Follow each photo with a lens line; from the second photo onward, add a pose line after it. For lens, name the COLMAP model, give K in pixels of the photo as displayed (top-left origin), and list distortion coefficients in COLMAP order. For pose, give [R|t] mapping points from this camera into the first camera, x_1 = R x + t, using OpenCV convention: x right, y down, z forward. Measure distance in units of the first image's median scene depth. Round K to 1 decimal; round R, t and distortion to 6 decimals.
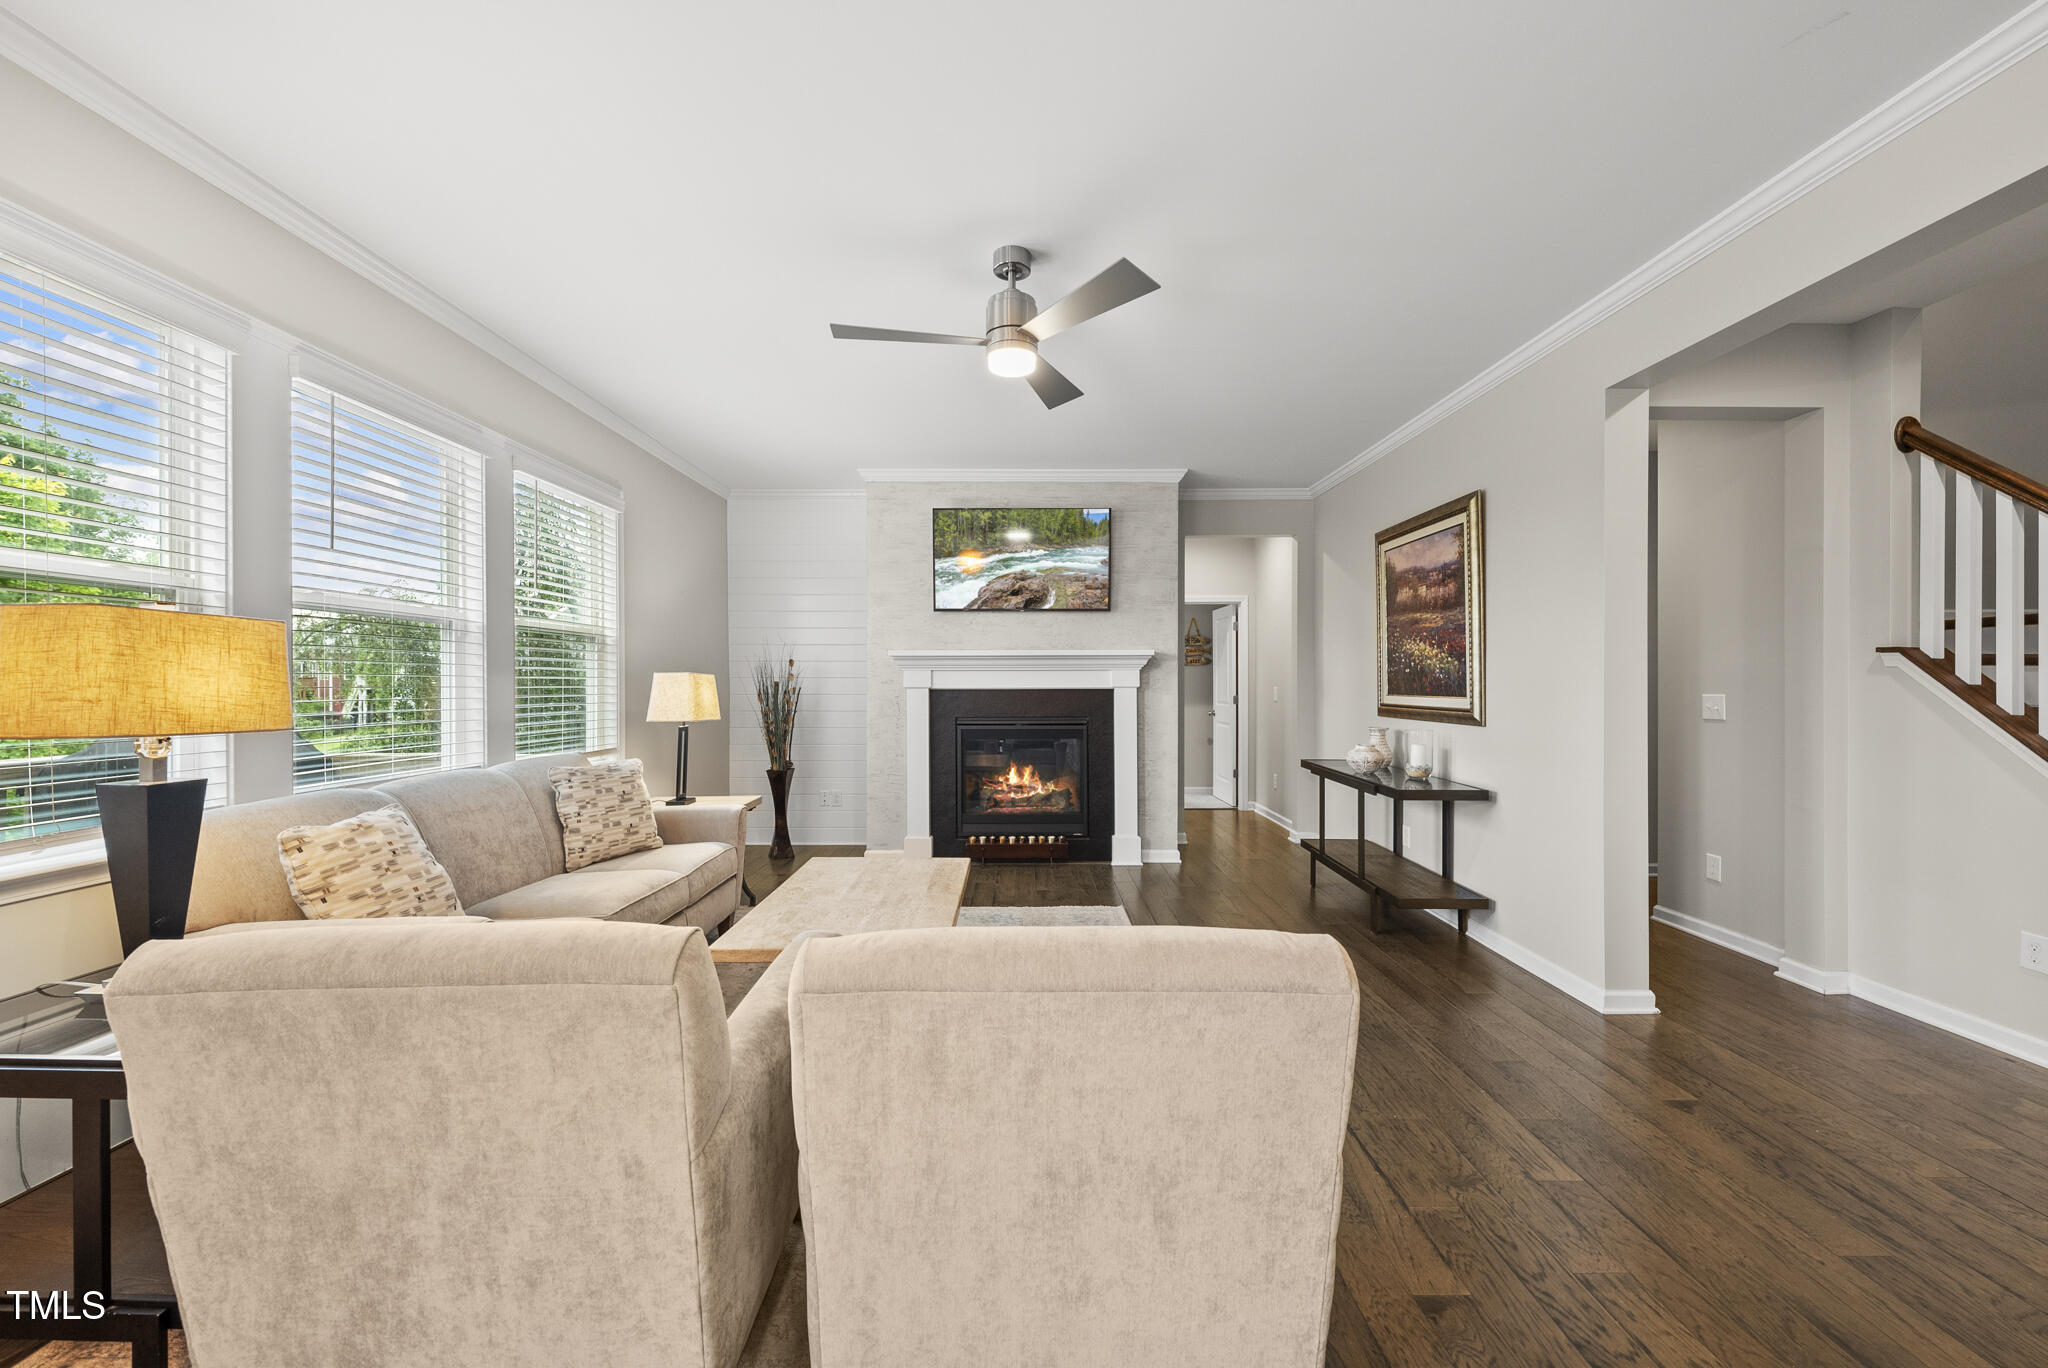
lens RADIAL K [[786.2, 0, 1035.5], [0, 786.2, 686.6], [0, 0, 1]] dist [-0.001686, -0.000040]
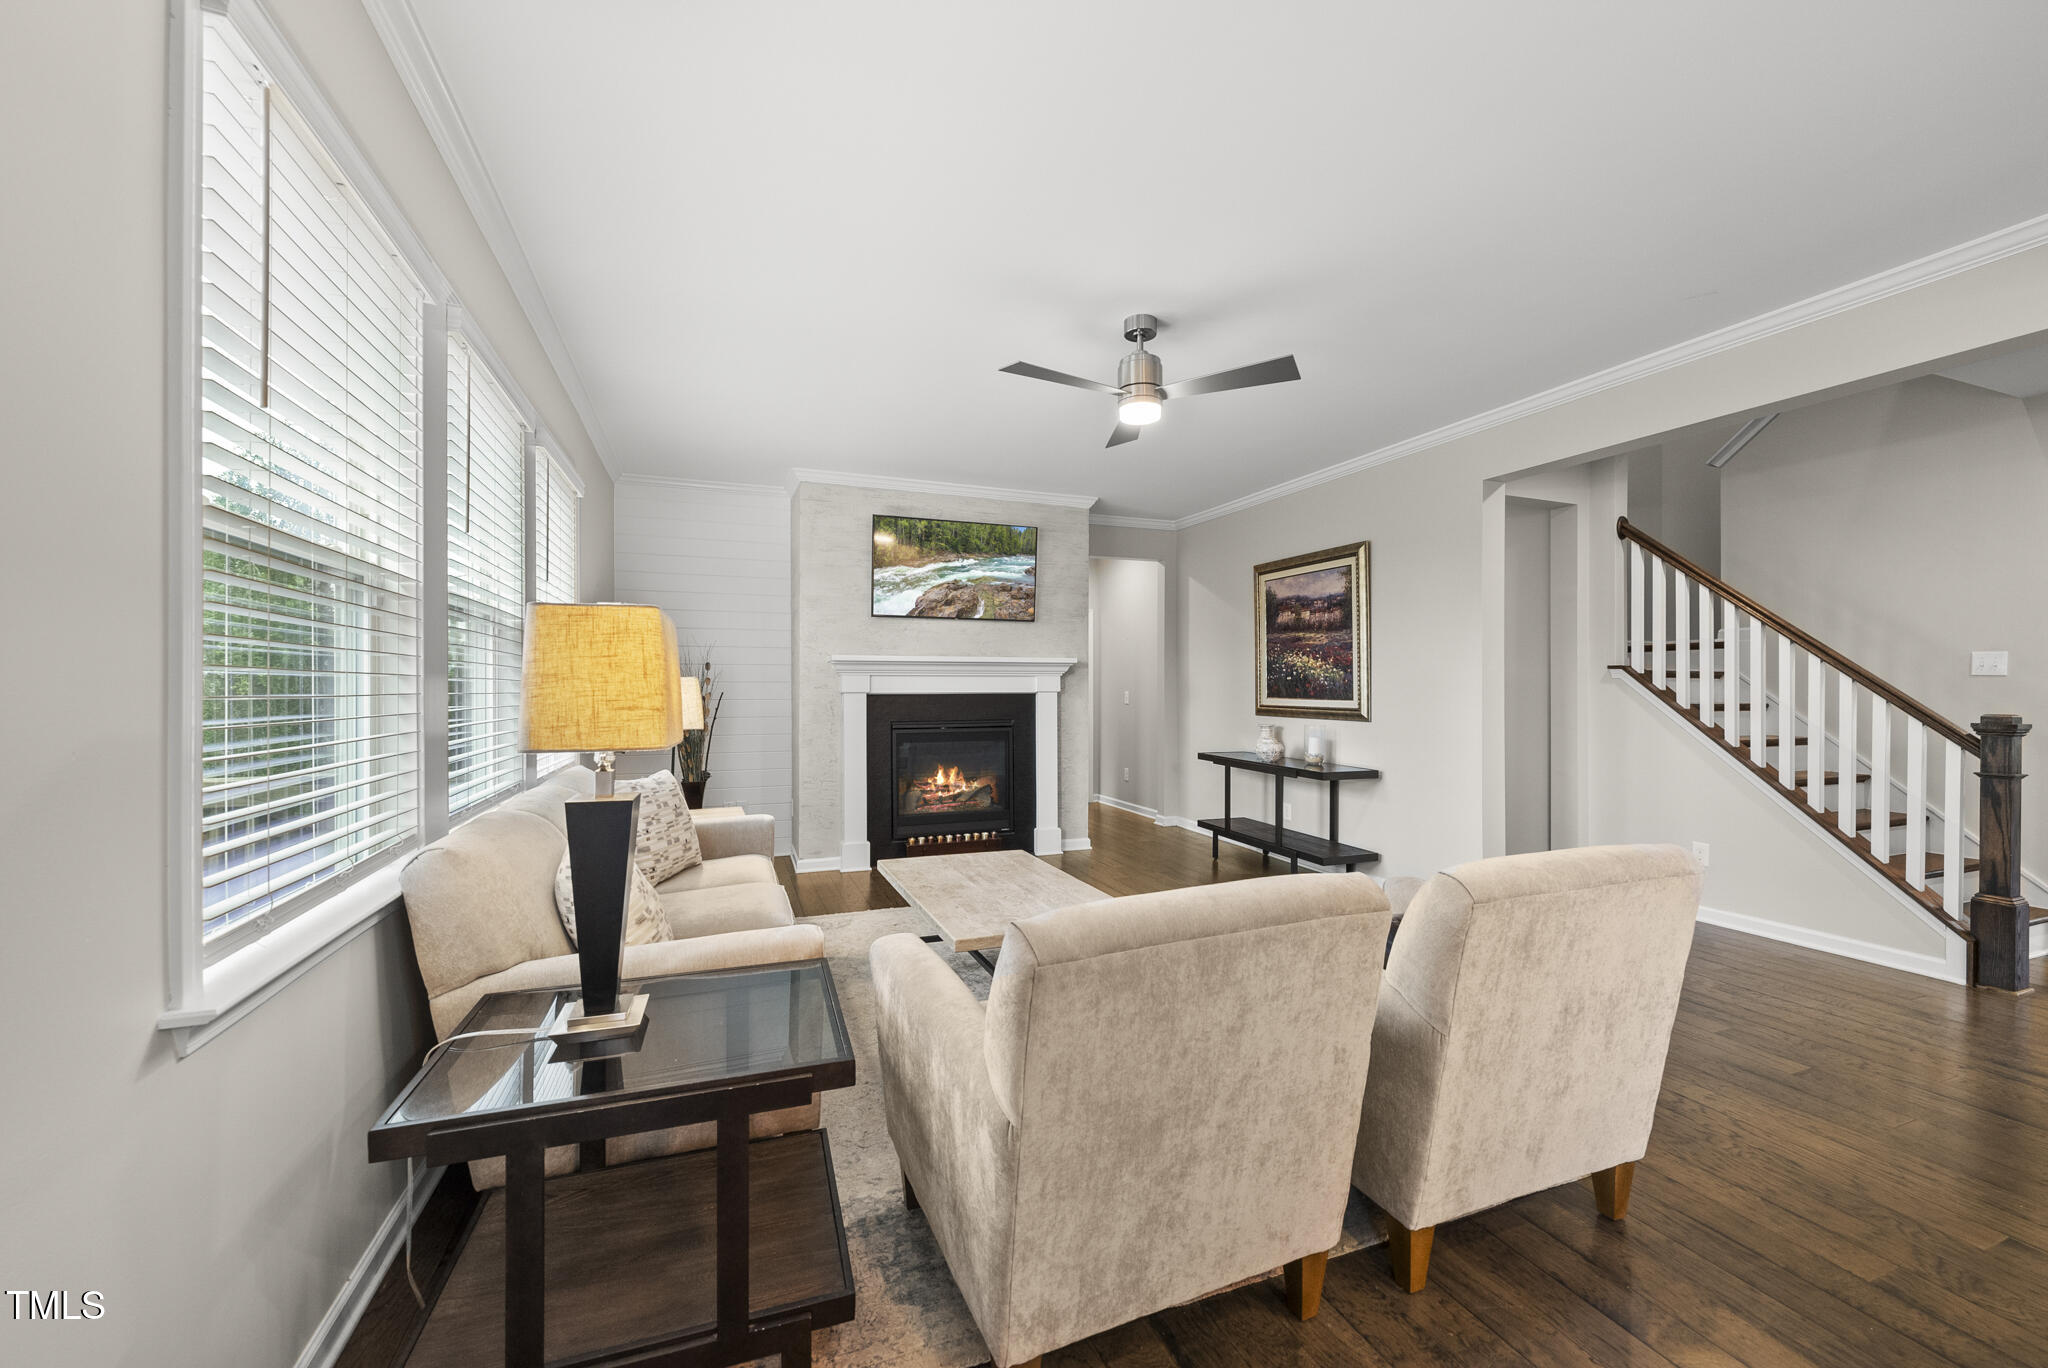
lens RADIAL K [[786.2, 0, 1030.1], [0, 786.2, 687.3], [0, 0, 1]] dist [-0.001686, -0.000040]
pose [[0.932352, 0.000664, 0.361551, -0.397503], [0.000821, 0.999992, -0.003952, -0.001588], [-0.361551, 0.003981, 0.932344, -0.015116]]
